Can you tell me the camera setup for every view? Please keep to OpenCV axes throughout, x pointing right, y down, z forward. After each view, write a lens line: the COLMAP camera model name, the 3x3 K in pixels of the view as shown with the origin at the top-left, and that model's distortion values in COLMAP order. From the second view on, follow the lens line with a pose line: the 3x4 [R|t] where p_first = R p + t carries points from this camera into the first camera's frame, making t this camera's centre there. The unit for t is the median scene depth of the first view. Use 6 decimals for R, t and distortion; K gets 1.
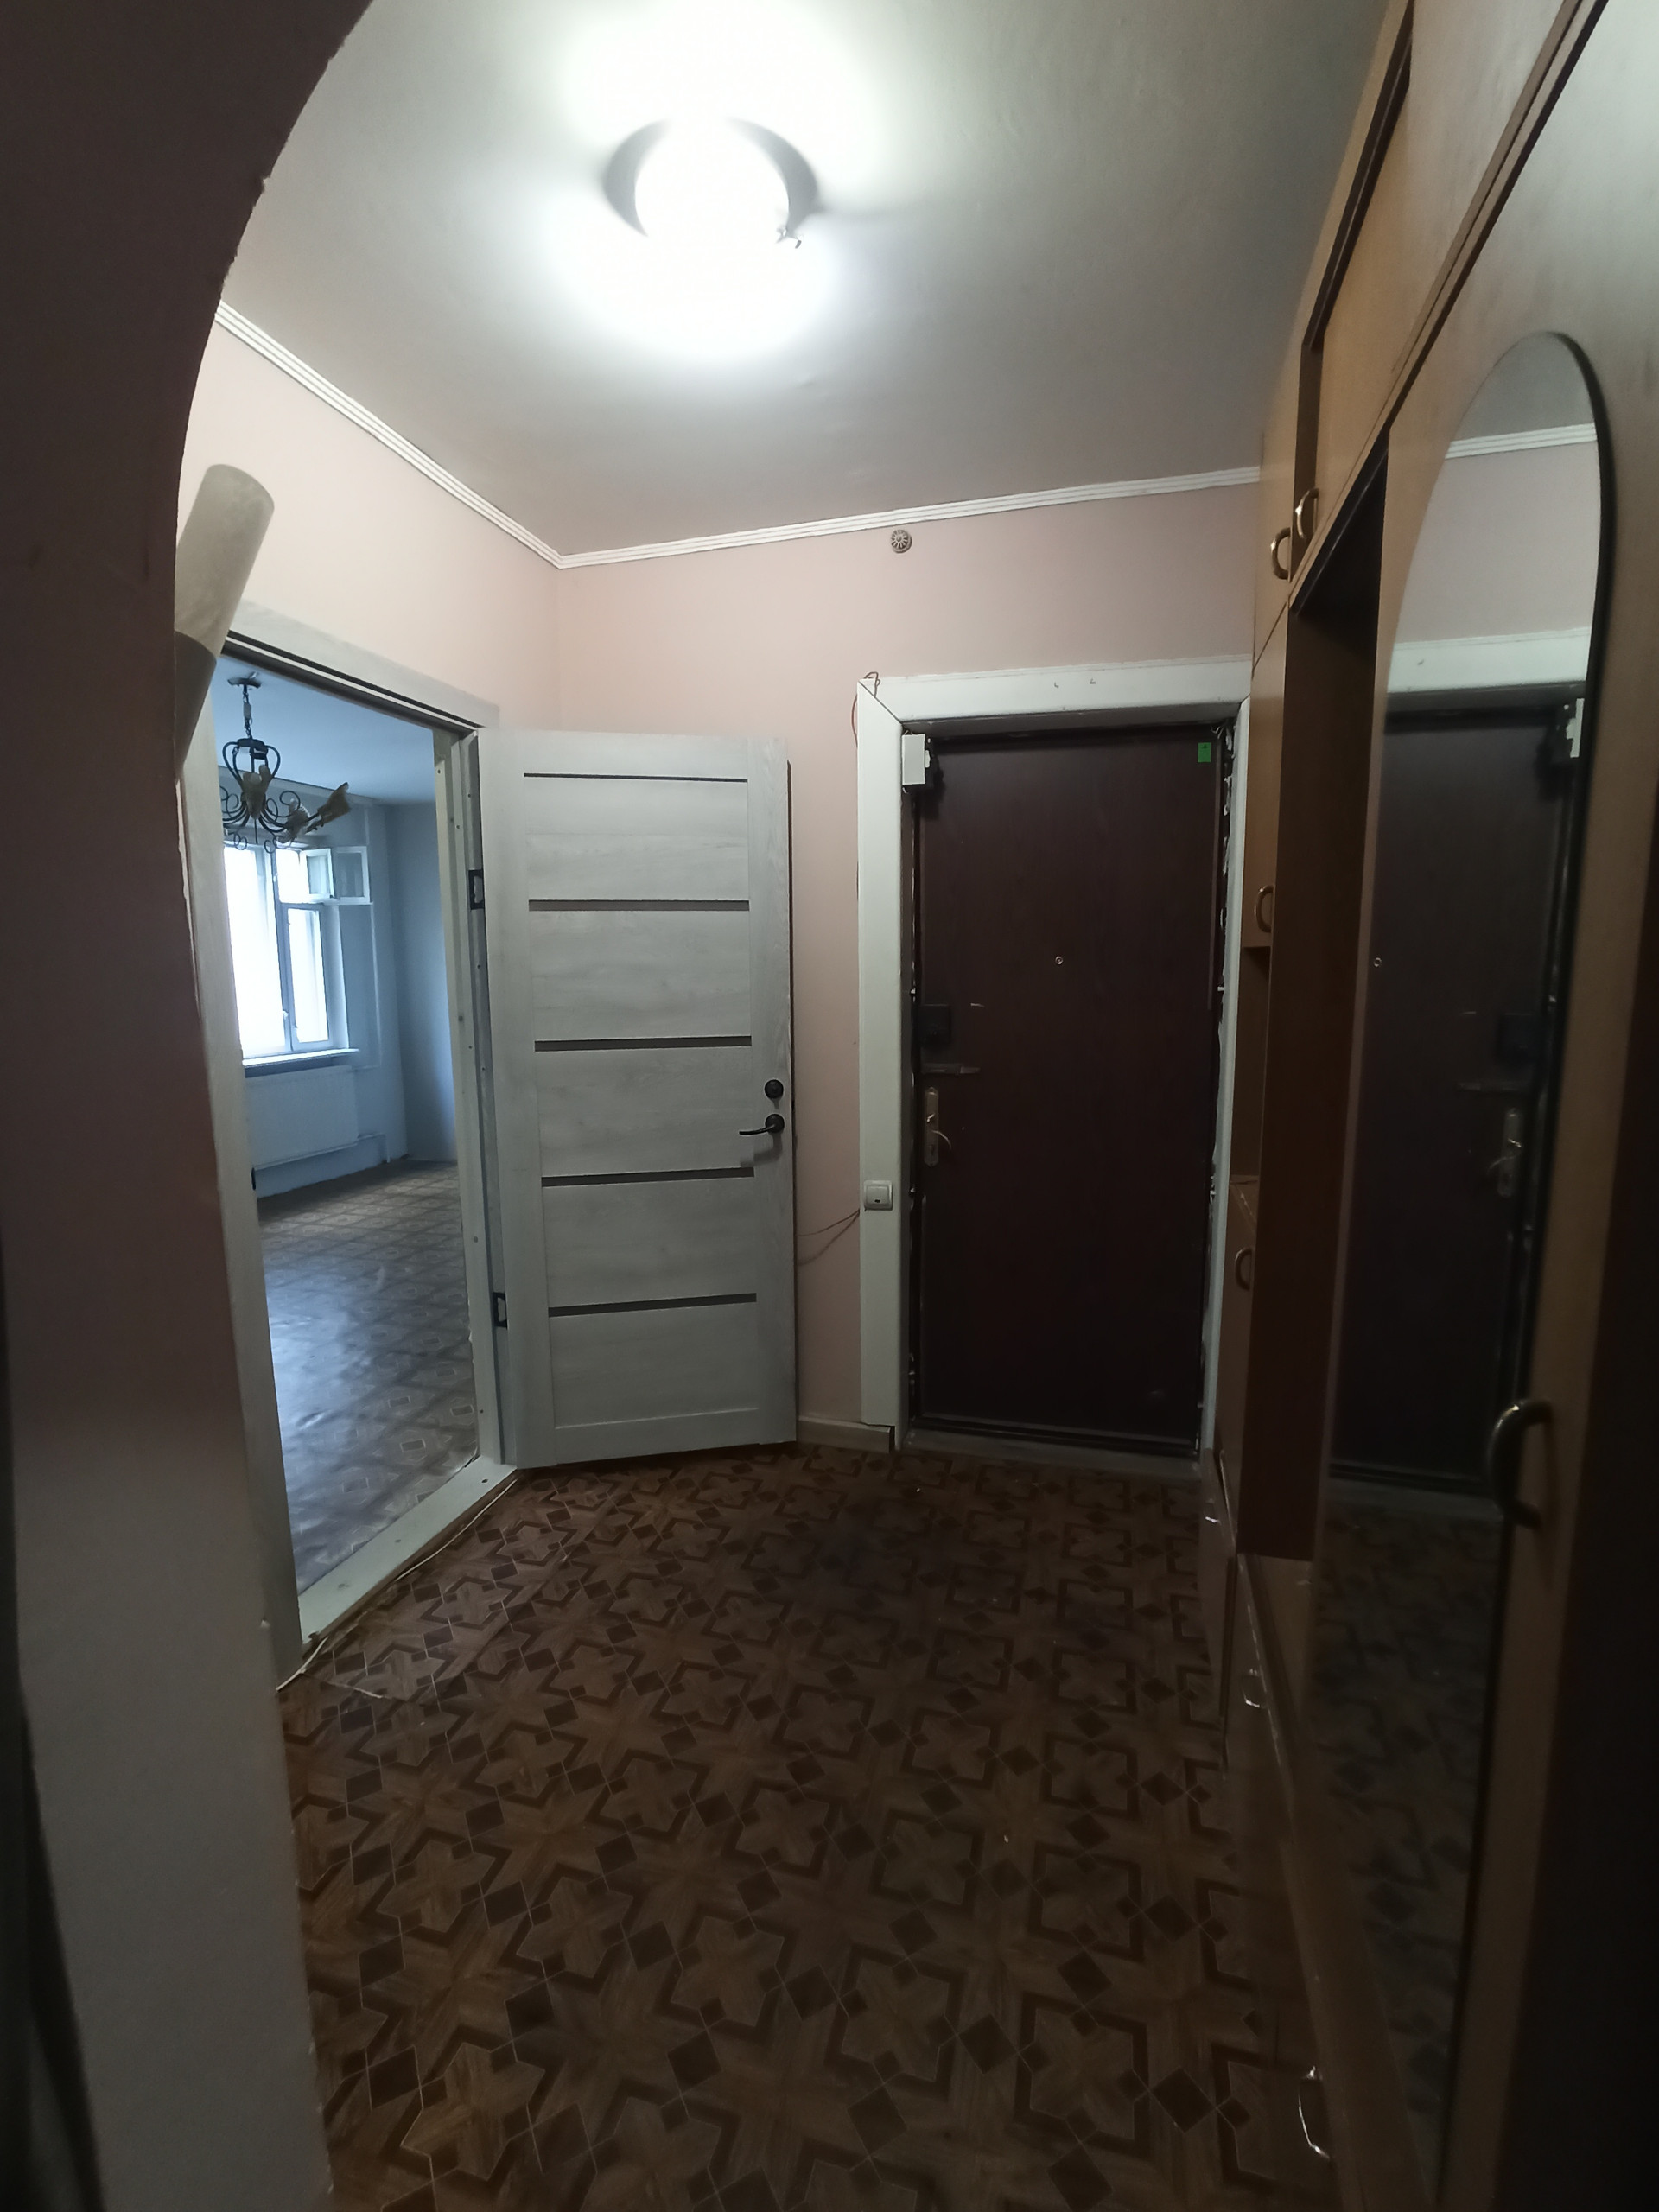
lens RADIAL K [[1017.7, 0, 838.2], [0, 1017.7, 1093.6], [0, 0, 1]] dist [-0.000935, 0.001906]
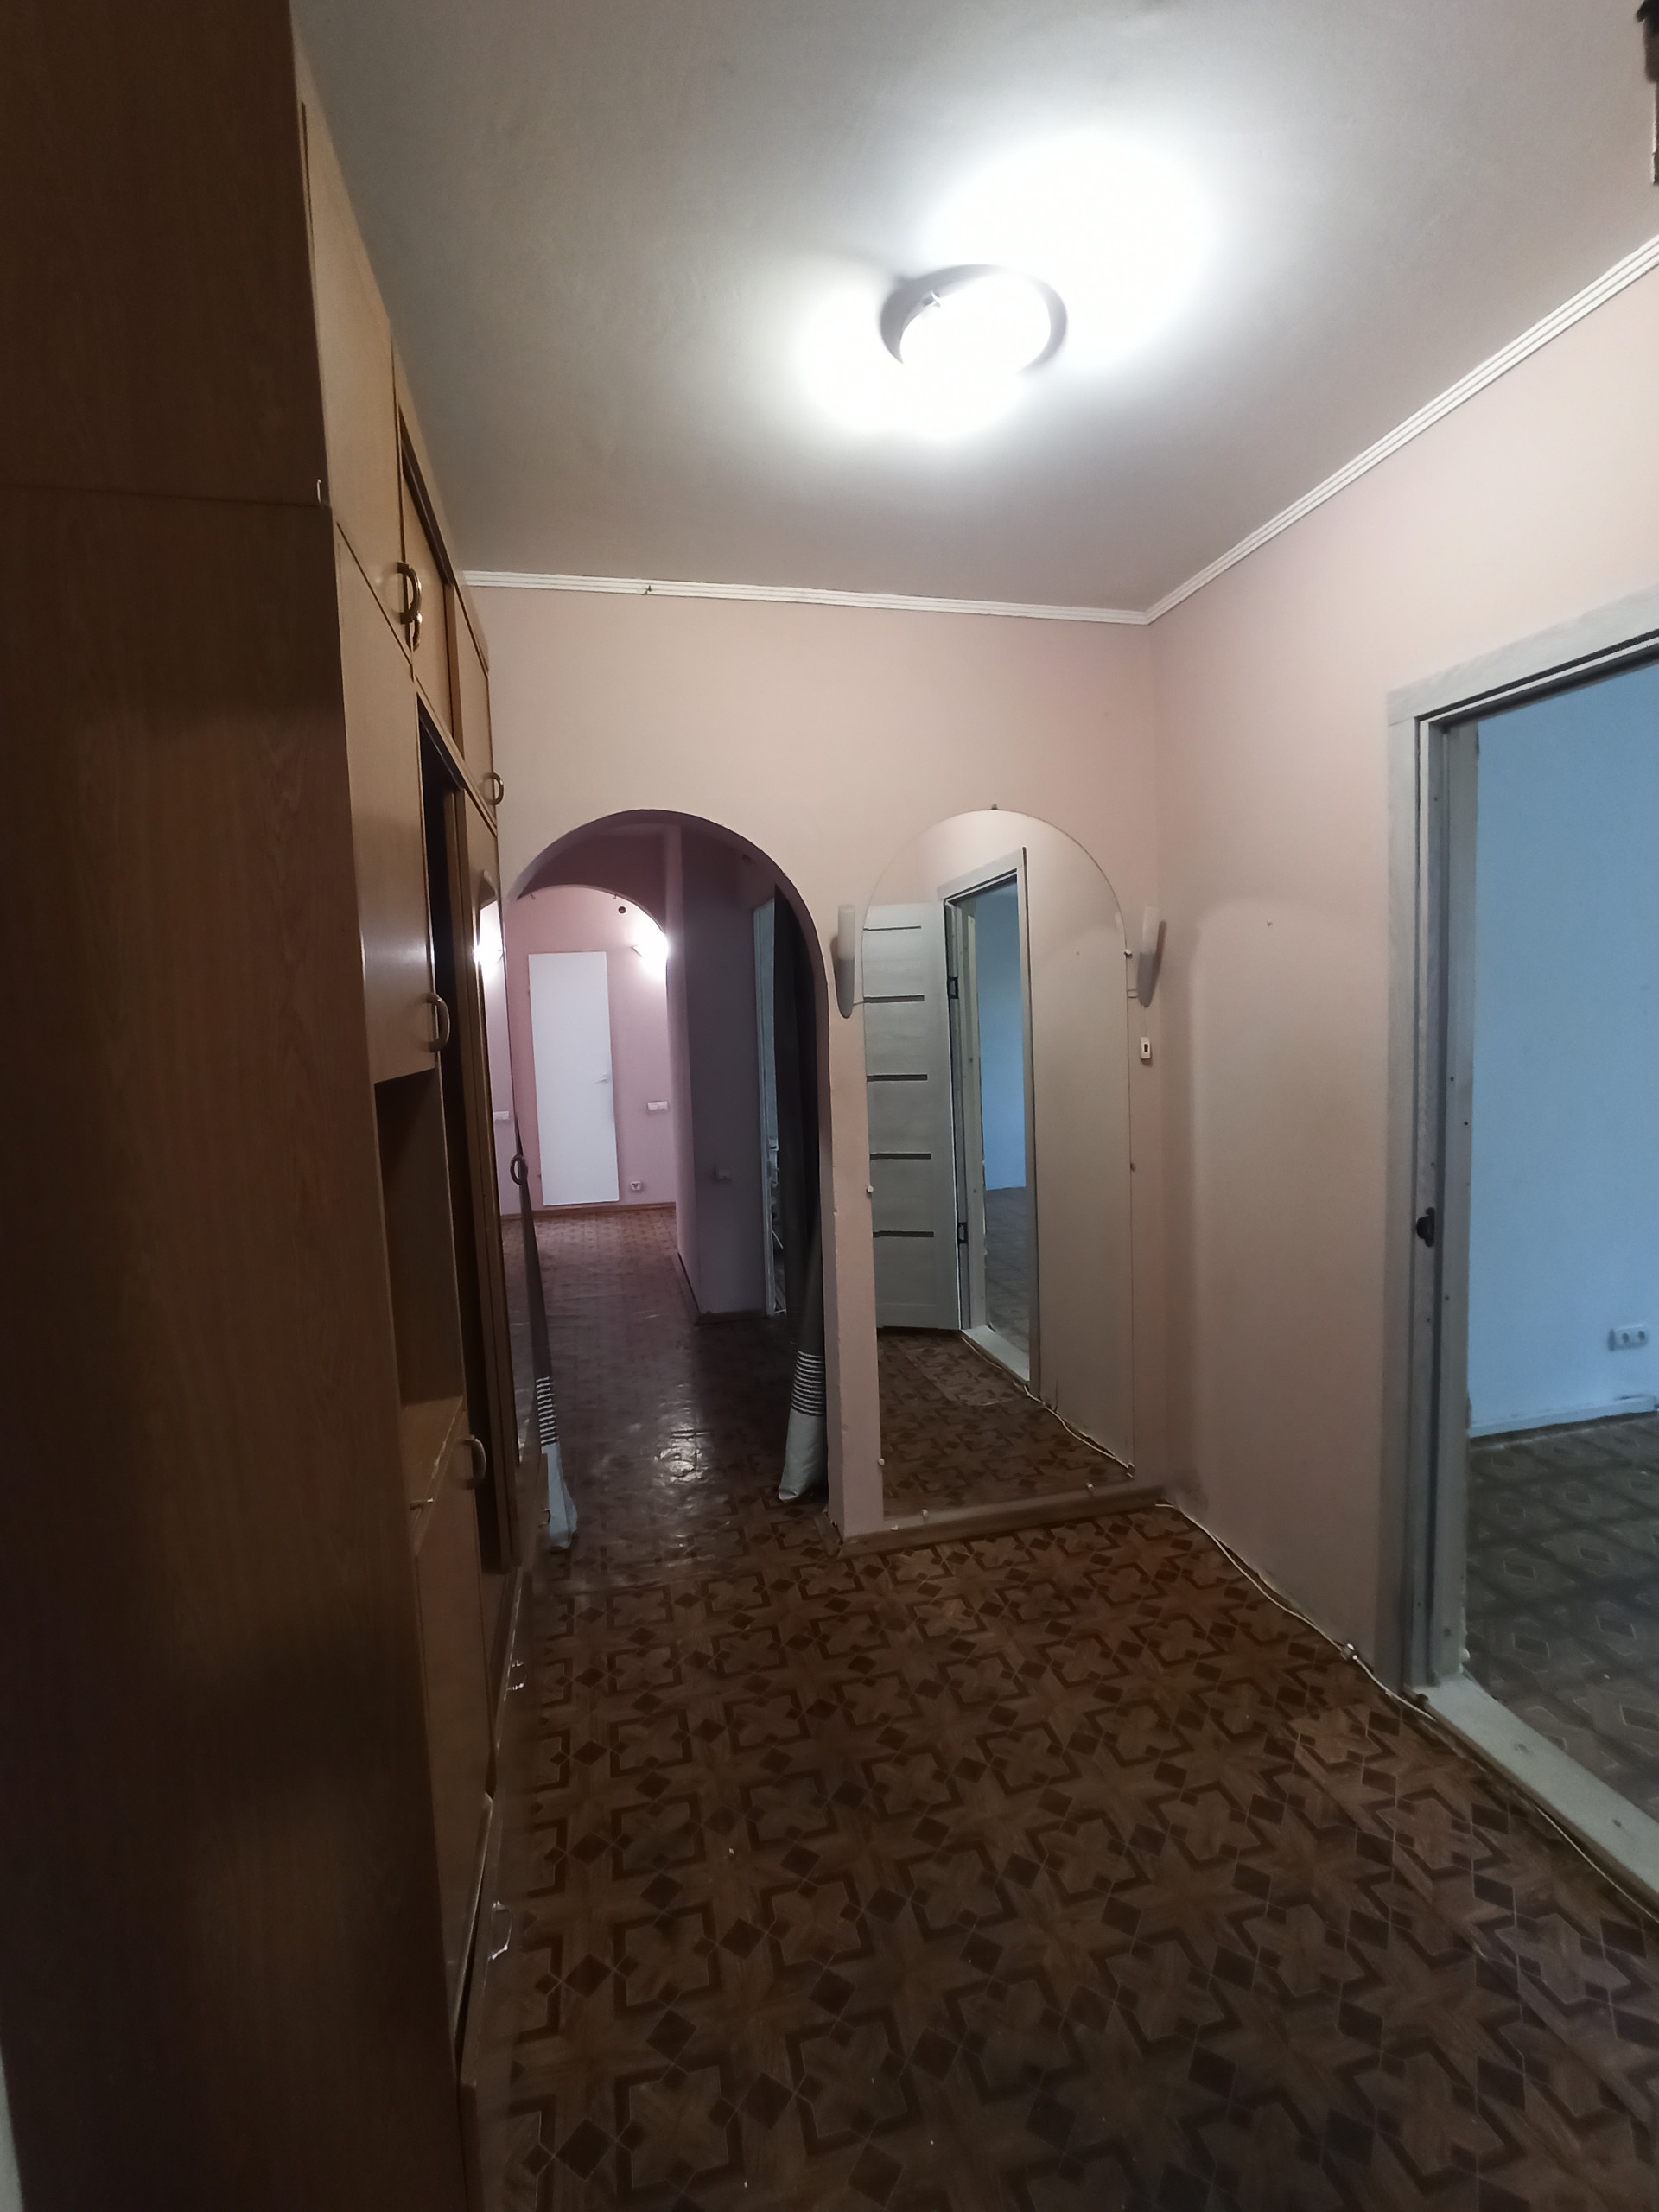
lens RADIAL K [[1017.7, 0, 839.1], [0, 1017.7, 1099.5], [0, 0, 1]] dist [-0.000935, 0.001906]
pose [[-0.878507, 0.075976, -0.471649, 0.221333], [-0.020151, 0.980501, 0.195479, -0.121197], [0.477304, 0.181234, -0.859846, 0.788413]]
